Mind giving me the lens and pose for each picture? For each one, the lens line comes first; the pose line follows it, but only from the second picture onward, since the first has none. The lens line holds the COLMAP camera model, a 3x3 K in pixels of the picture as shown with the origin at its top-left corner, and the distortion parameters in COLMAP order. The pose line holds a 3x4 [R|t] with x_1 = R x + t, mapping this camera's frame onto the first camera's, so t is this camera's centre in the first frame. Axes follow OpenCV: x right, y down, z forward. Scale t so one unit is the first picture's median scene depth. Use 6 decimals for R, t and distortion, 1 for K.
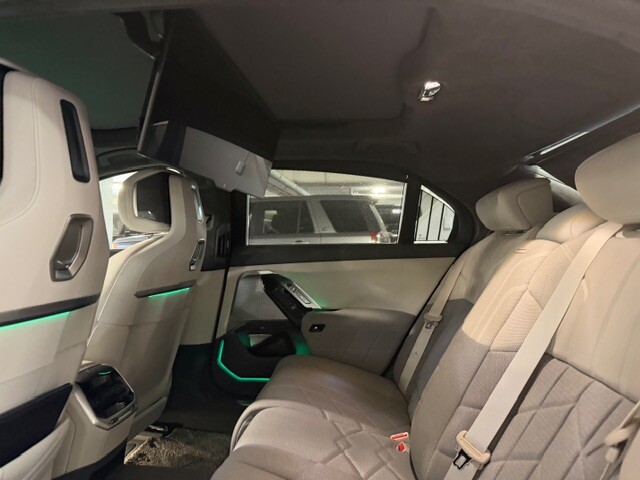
lens RADIAL K [[443.6, 0, 316.1], [0, 443.6, 242.7], [0, 0, 1]] dist [0.062797, -0.087530]
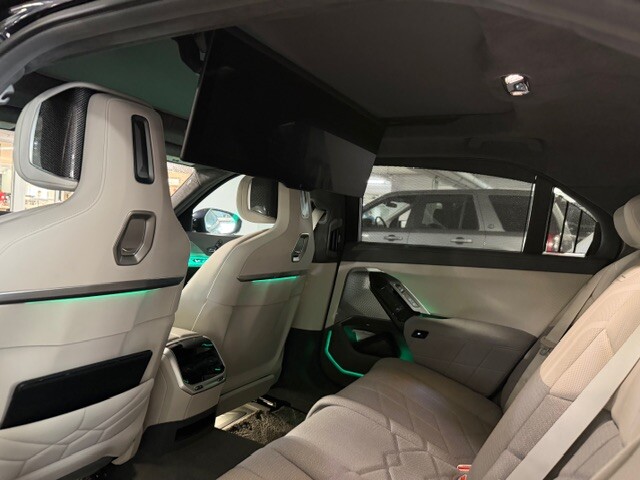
lens RADIAL K [[448.0, 0, 320.0], [0, 448.0, 240.0], [0, 0, 1]] dist [0.107947, -0.102792]
pose [[0.926952, 0.076168, -0.367367, 0.151190], [-0.070396, 0.997094, 0.029107, -0.023106], [0.368517, -0.001119, 0.929620, 0.021103]]
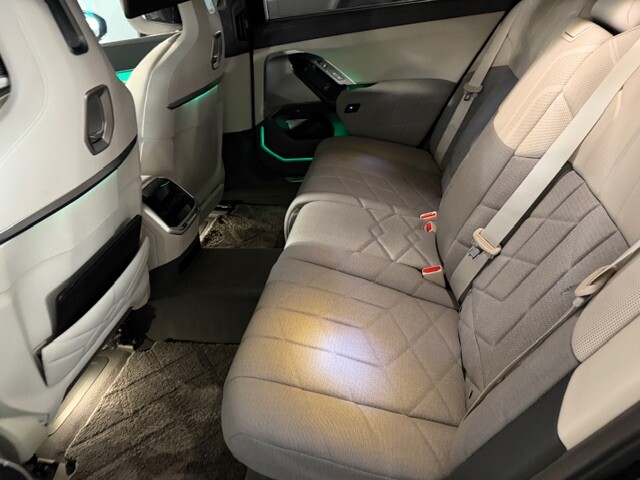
lens RADIAL K [[443.6, 0, 316.1], [0, 443.6, 242.7], [0, 0, 1]] dist [0.062797, -0.087530]
pose [[0.989547, -0.065616, -0.128418, 0.031623], [0.125019, 0.834189, 0.537121, -0.104731], [0.071881, -0.547561, 0.833672, 0.004706]]
